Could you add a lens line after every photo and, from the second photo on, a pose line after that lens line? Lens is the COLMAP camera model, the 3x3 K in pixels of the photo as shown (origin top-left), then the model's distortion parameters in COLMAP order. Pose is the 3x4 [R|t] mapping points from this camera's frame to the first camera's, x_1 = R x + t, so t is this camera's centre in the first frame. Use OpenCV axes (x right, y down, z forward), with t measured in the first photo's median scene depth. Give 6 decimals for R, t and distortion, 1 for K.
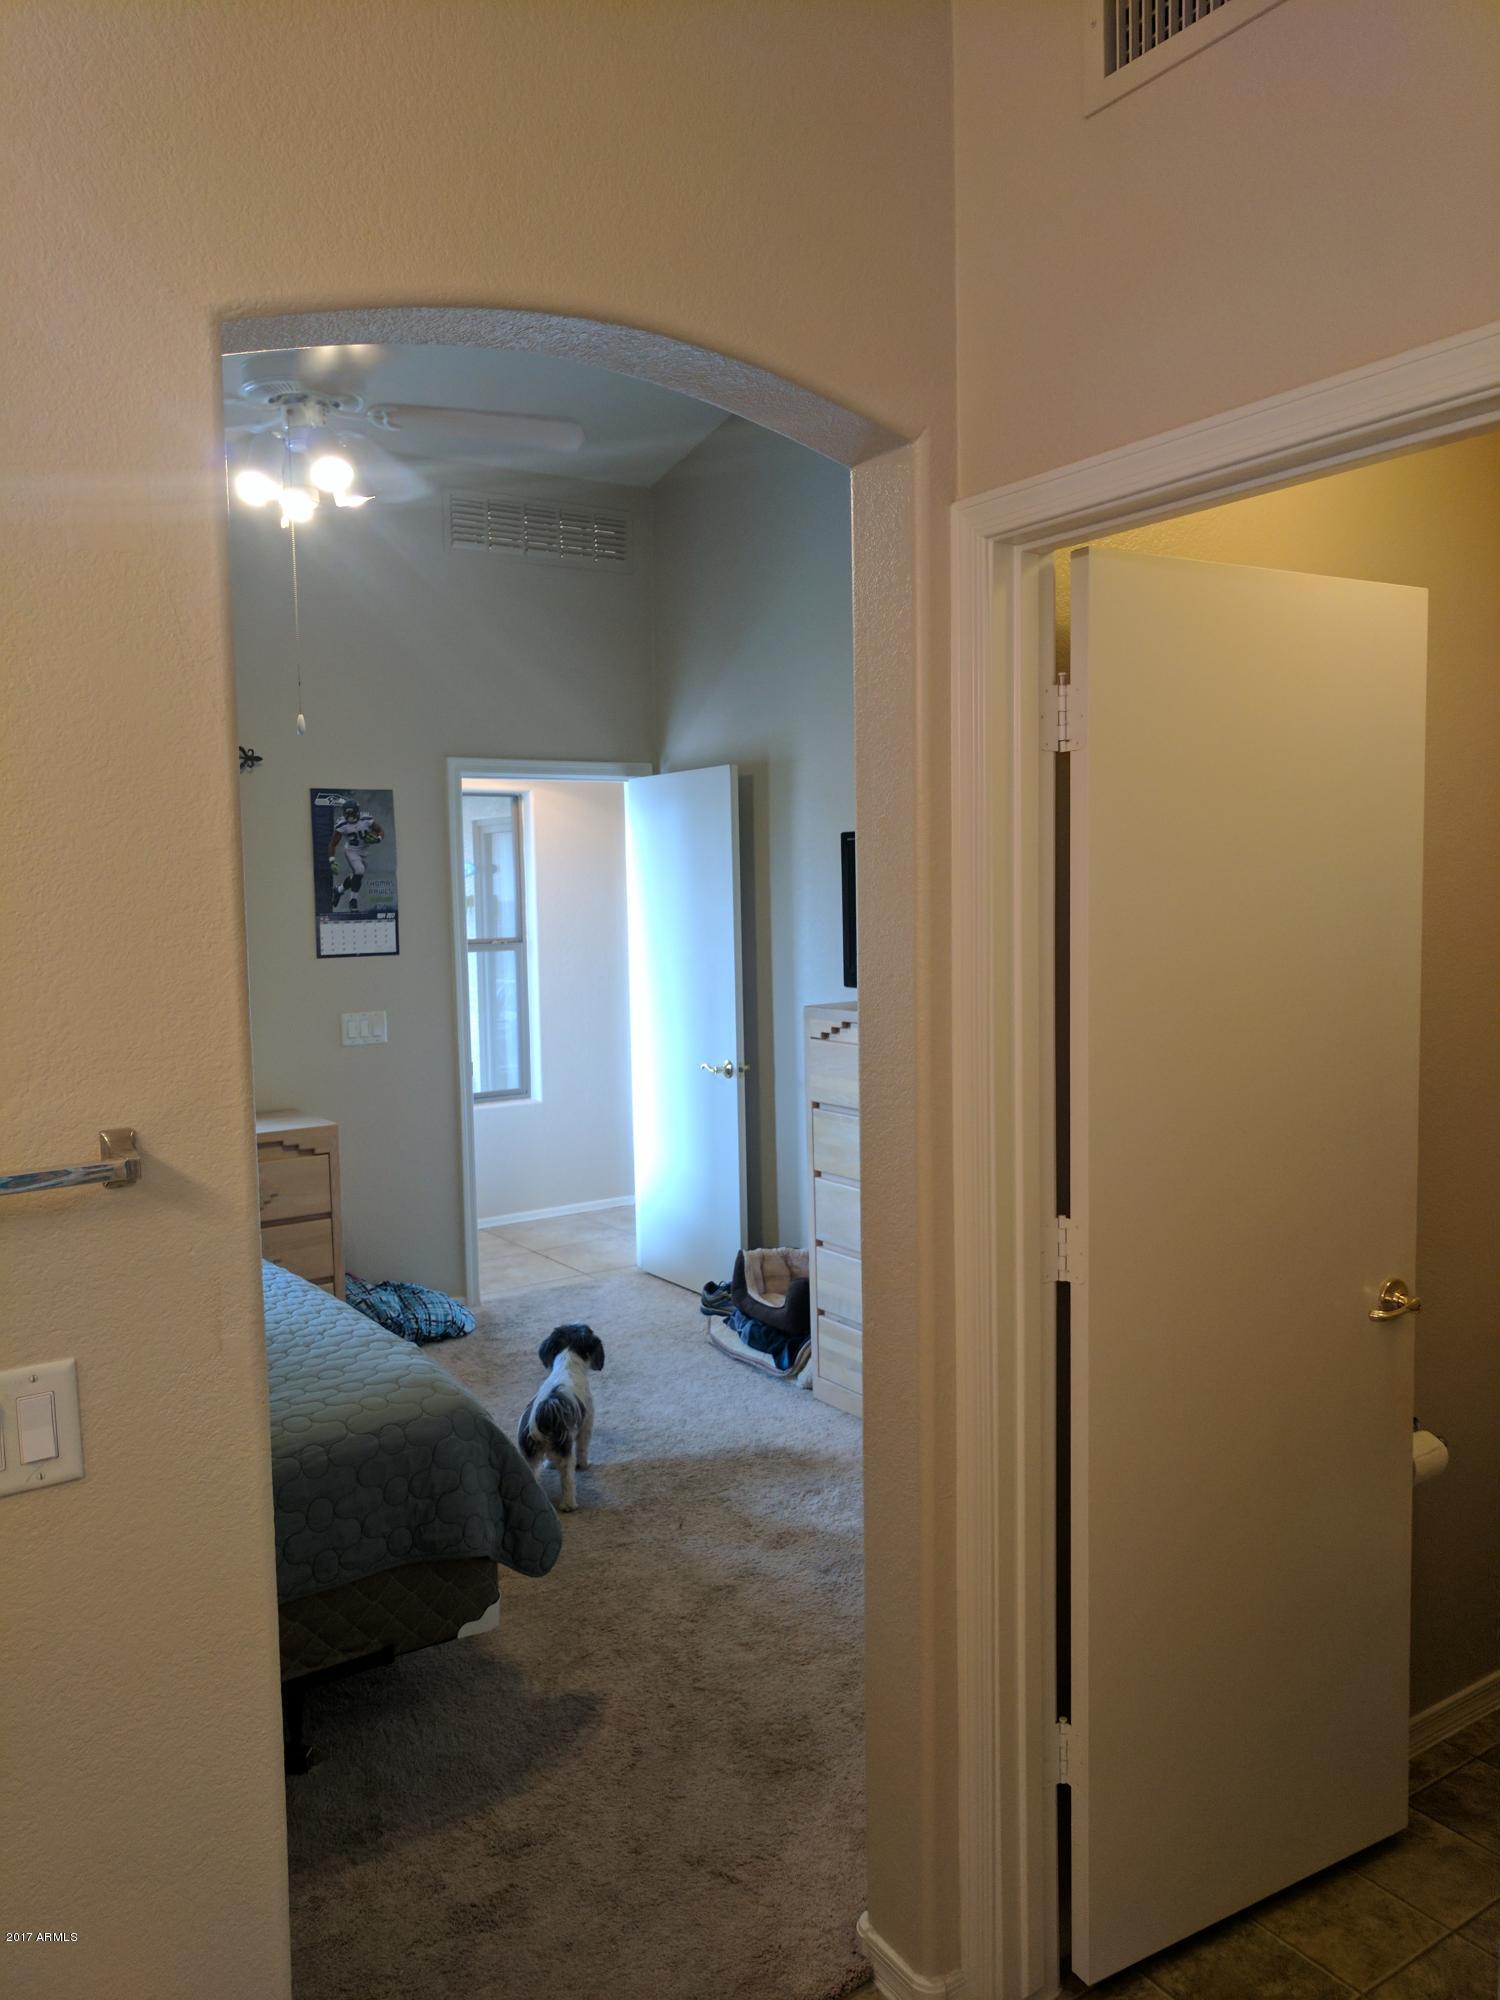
lens RADIAL K [[1492.7, 0, 755.1], [0, 1492.7, 1007.1], [0, 0, 1]] dist [-0.047669, -0.007321]
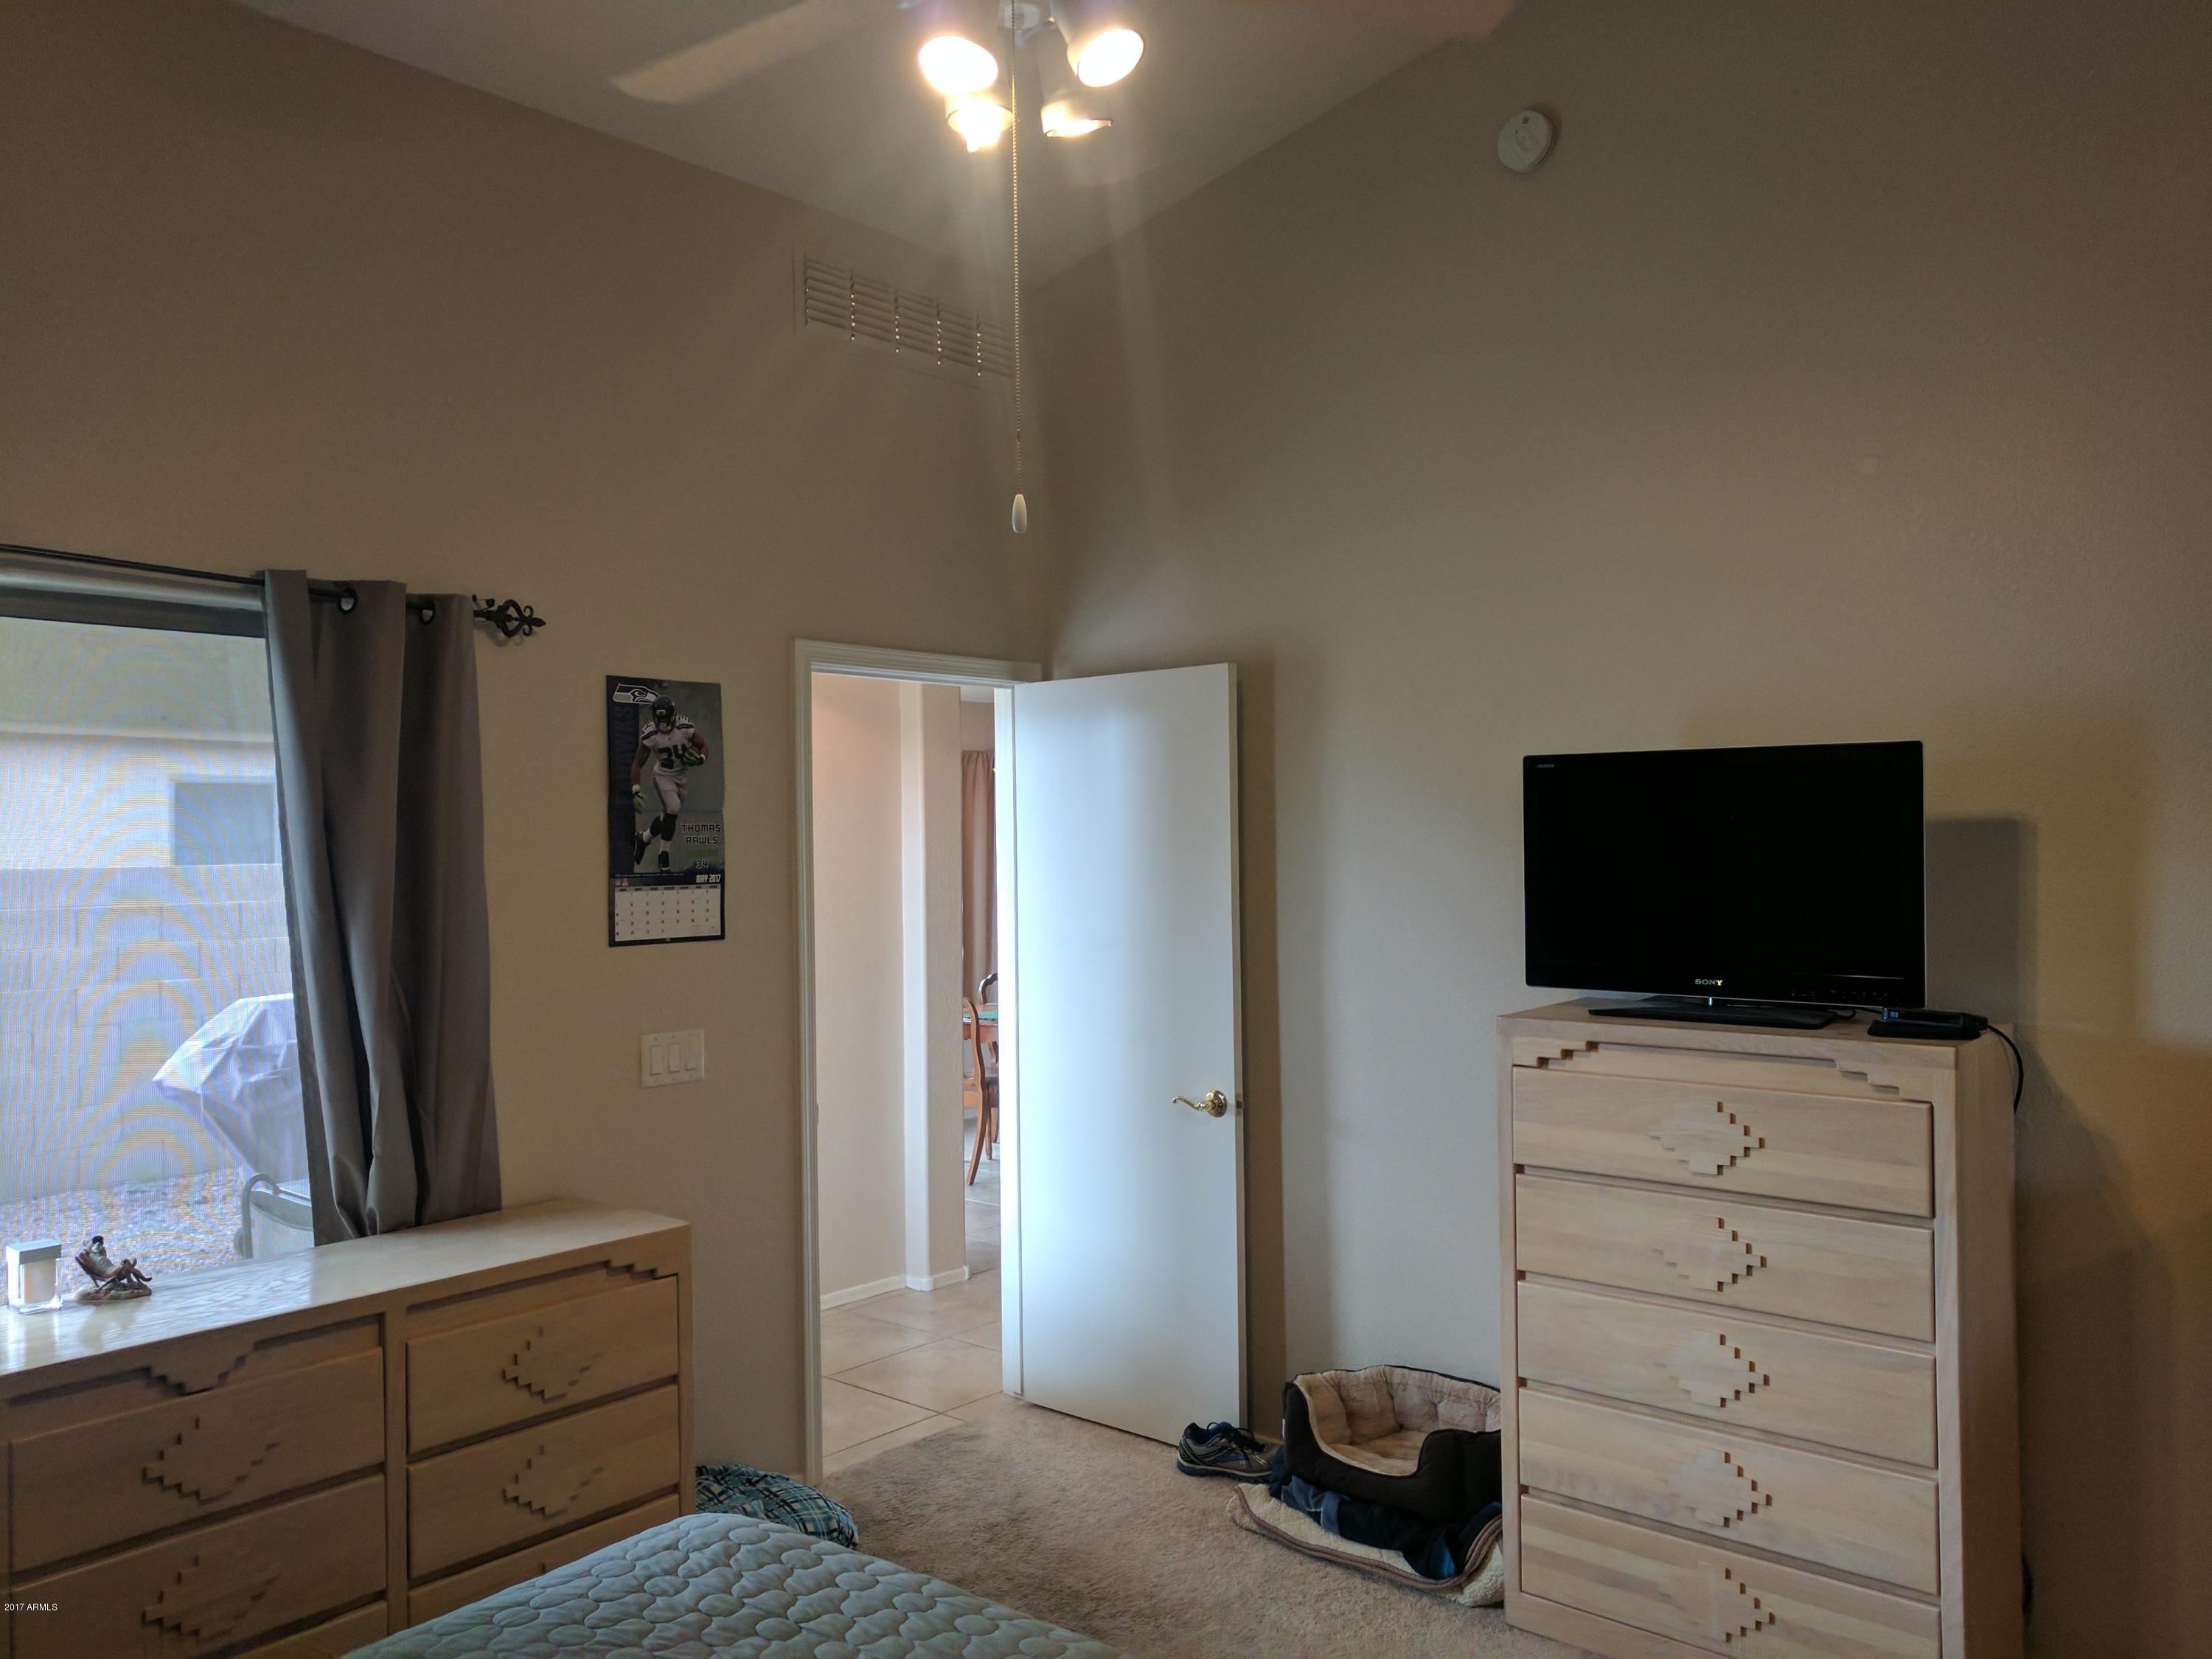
lens RADIAL K [[1650.9, 0, 1101.1], [0, 1650.9, 821.1], [0, 0, 1]] dist [-0.047669, -0.007321]
pose [[0.968024, 0.011275, 0.250603, -0.266822], [0.013394, 0.995241, -0.096516, -0.015937], [-0.250499, 0.096787, 0.963267, 0.280806]]
